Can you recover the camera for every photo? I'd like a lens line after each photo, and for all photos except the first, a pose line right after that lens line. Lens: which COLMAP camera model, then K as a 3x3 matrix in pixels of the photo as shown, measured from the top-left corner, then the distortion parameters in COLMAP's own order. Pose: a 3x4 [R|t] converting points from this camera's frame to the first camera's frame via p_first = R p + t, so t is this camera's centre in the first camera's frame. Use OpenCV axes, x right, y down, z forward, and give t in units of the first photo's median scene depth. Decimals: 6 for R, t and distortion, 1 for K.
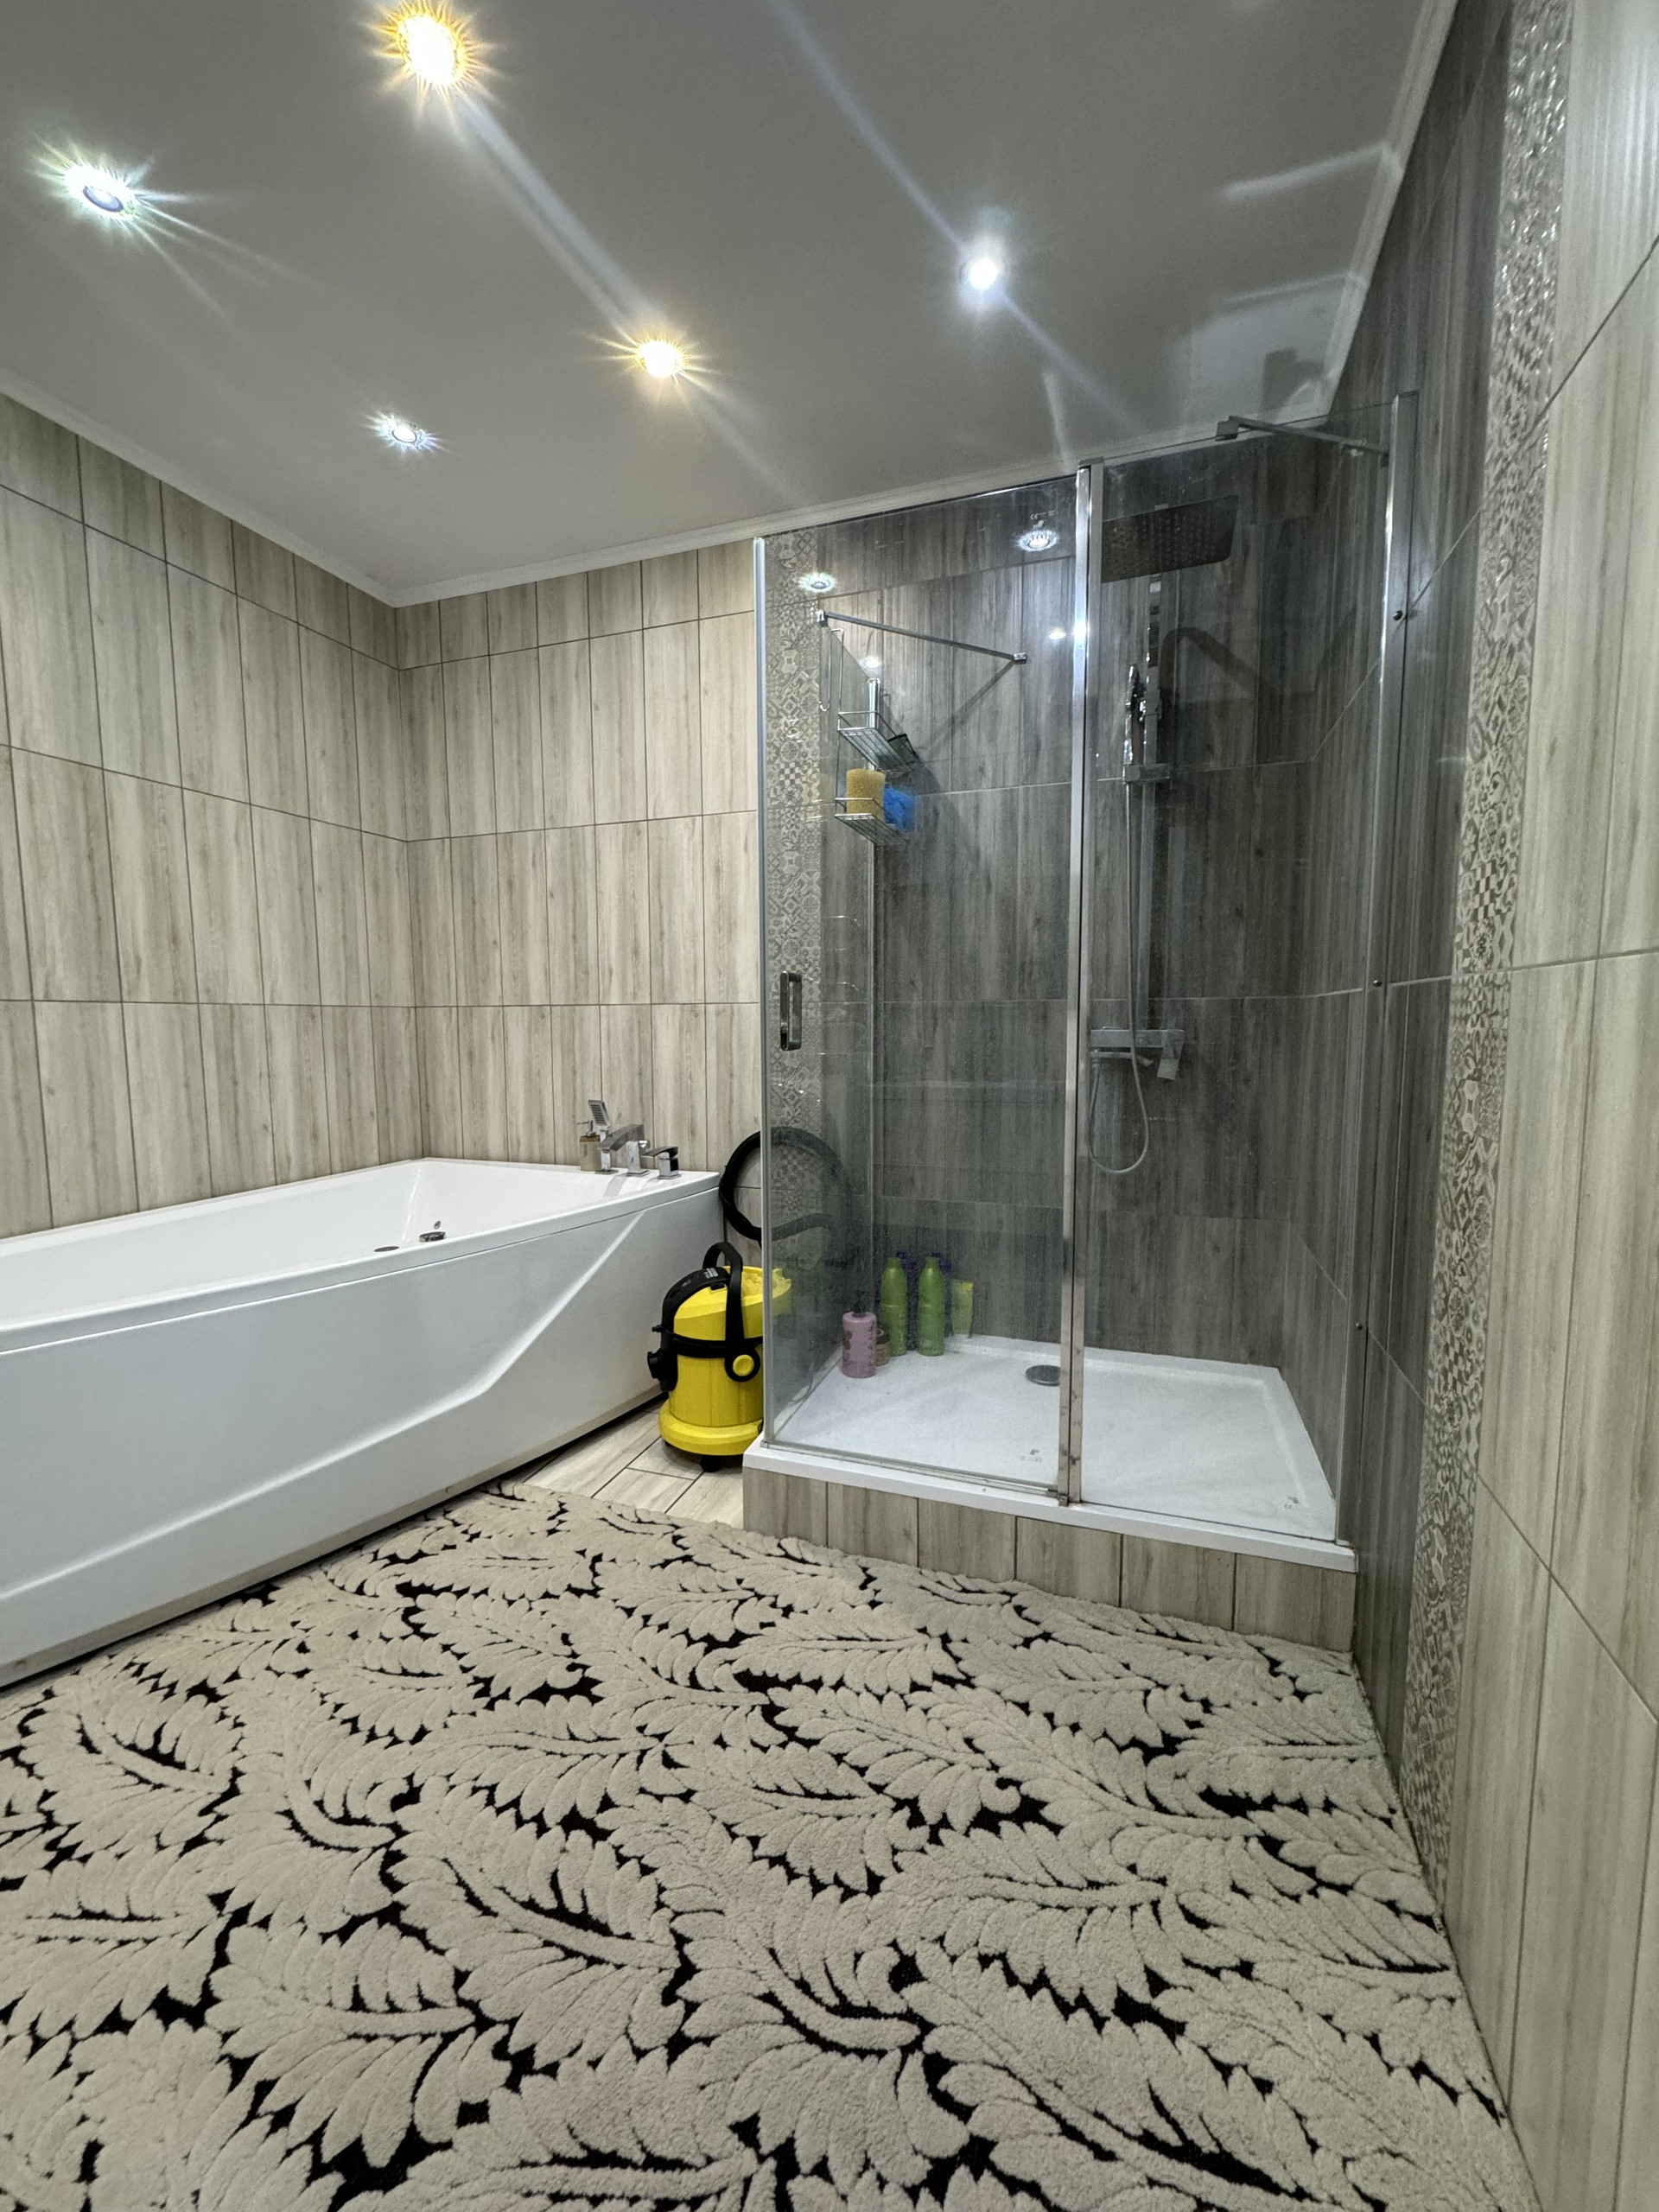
lens RADIAL K [[885.3, 0, 829.5], [0, 885.3, 1106.0], [0, 0, 1]] dist [-0.001123, 0.000043]
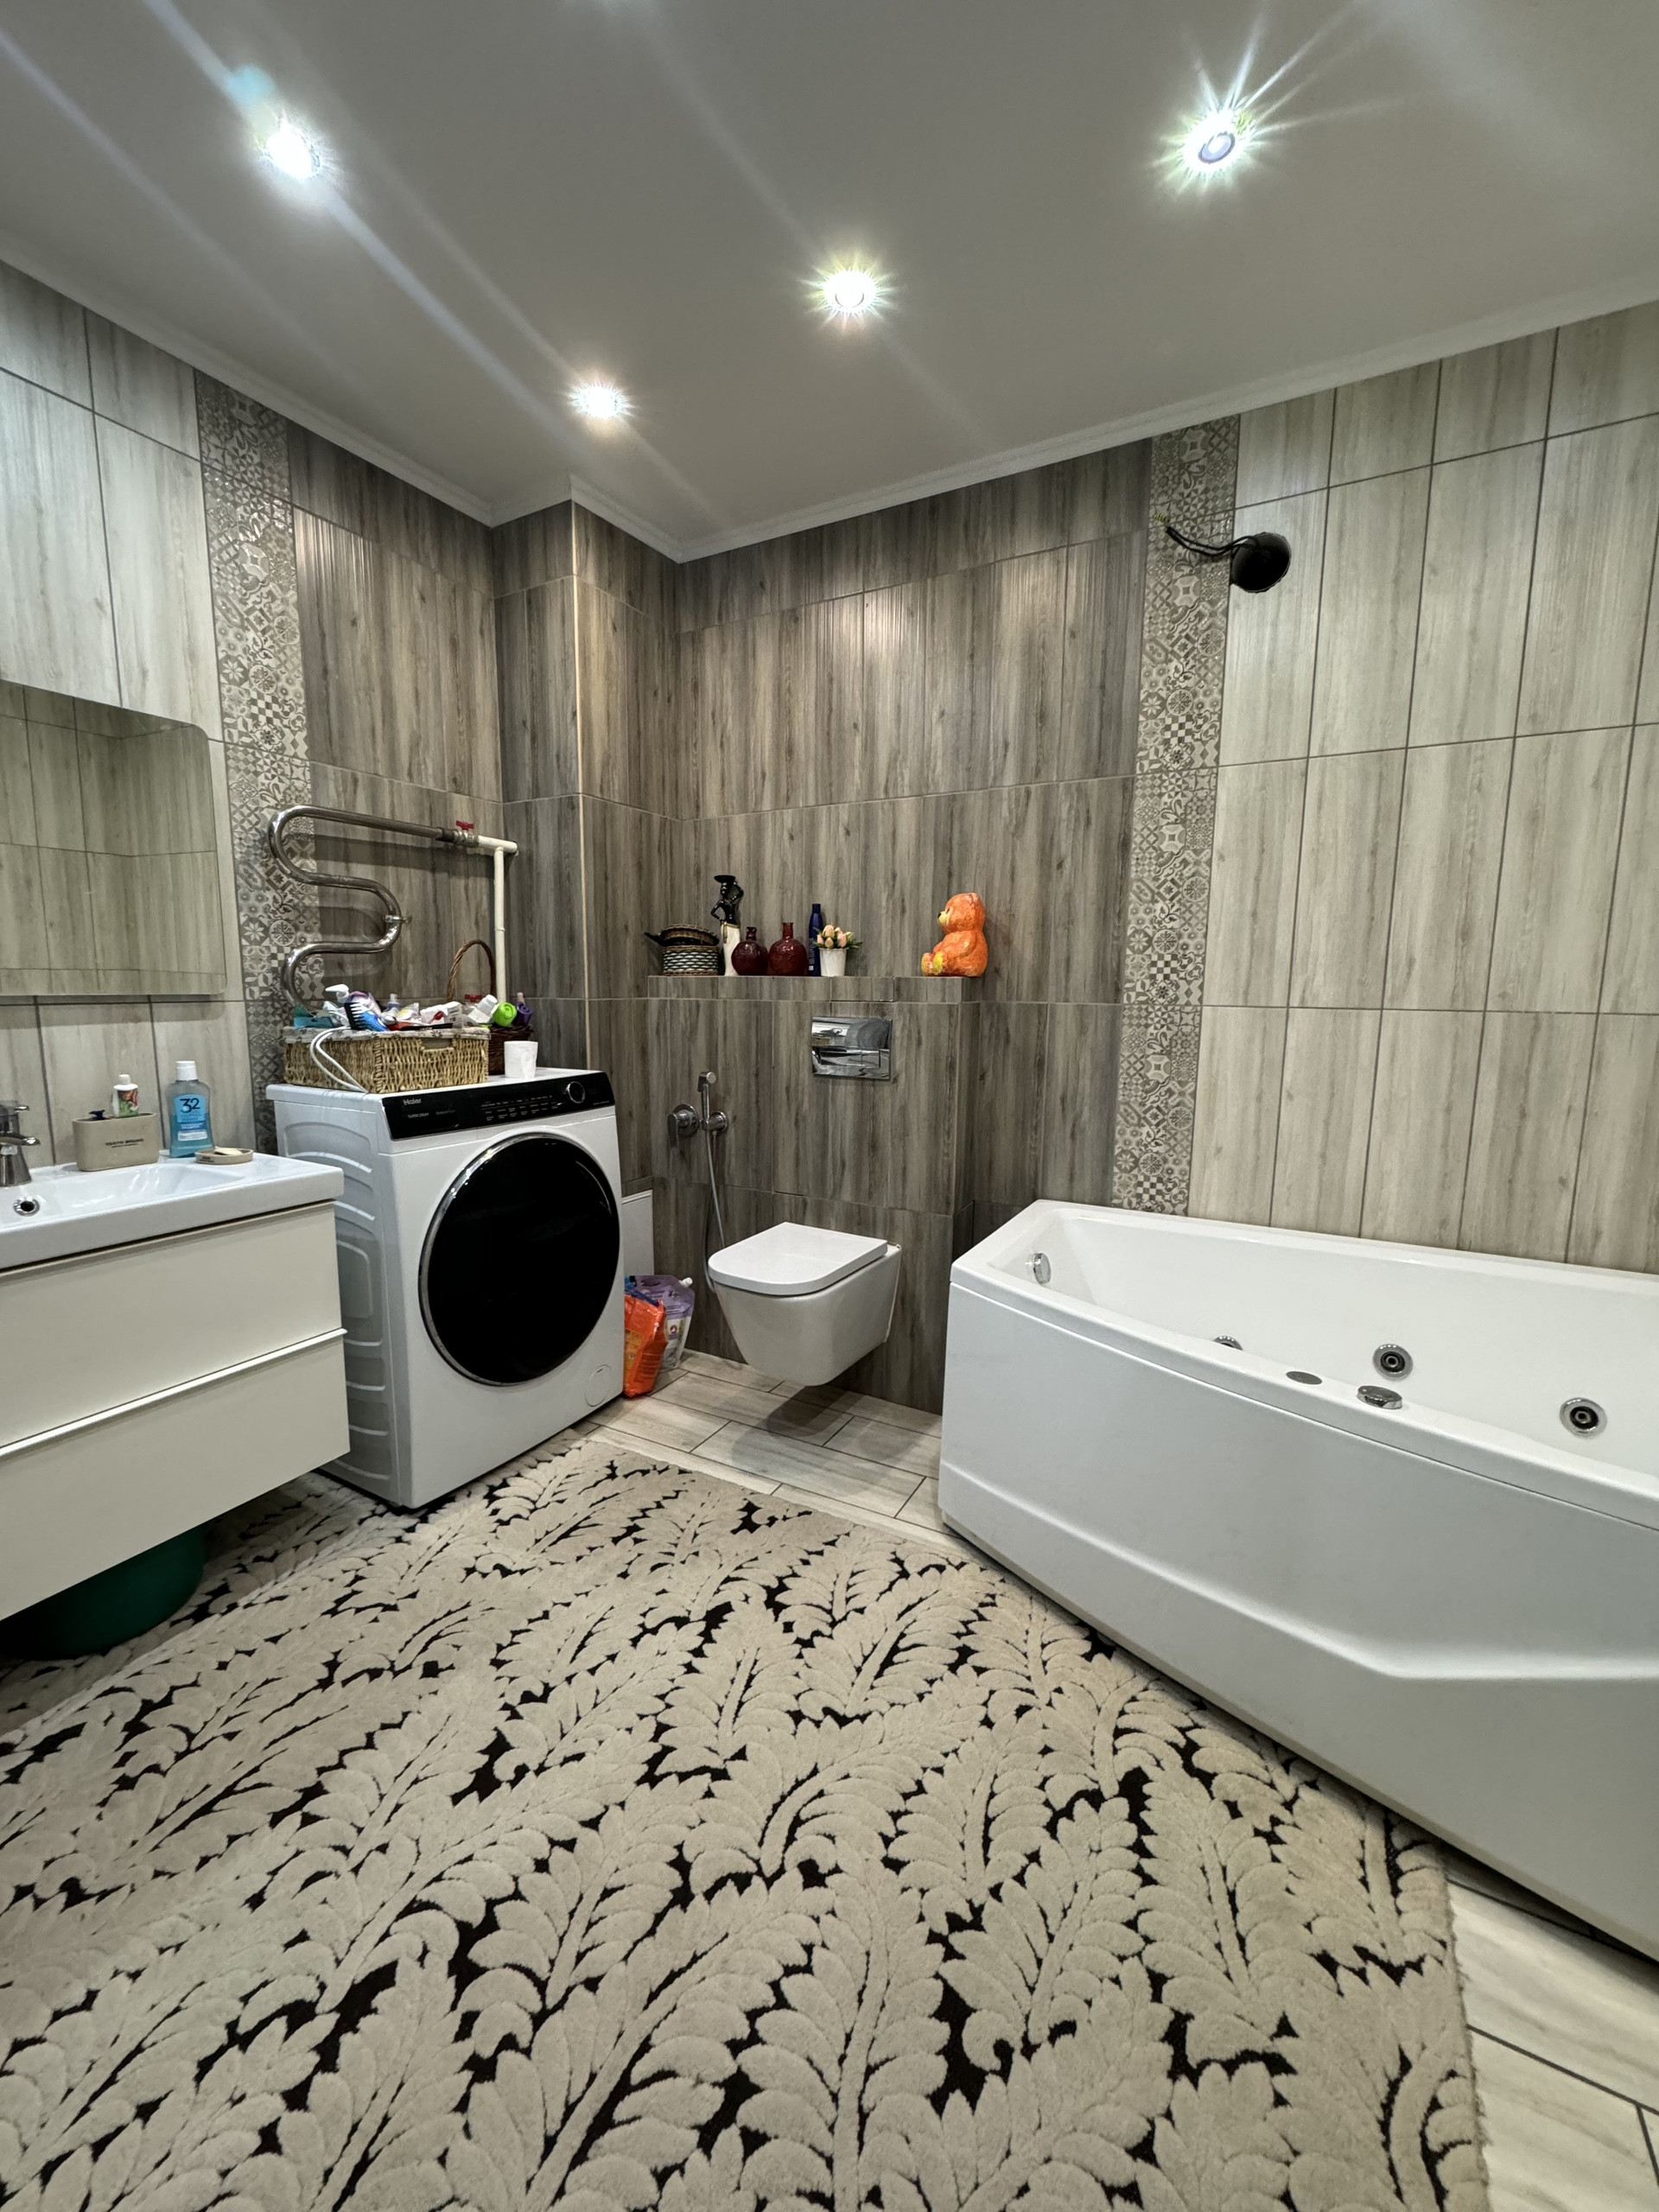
lens RADIAL K [[885.3, 0, 829.5], [0, 885.3, 1106.0], [0, 0, 1]] dist [-0.001123, 0.000043]
pose [[-0.162004, 0.140486, -0.976739, 0.266988], [-0.102418, 0.982075, 0.158241, -0.149001], [0.981461, 0.125671, -0.144711, 0.831663]]
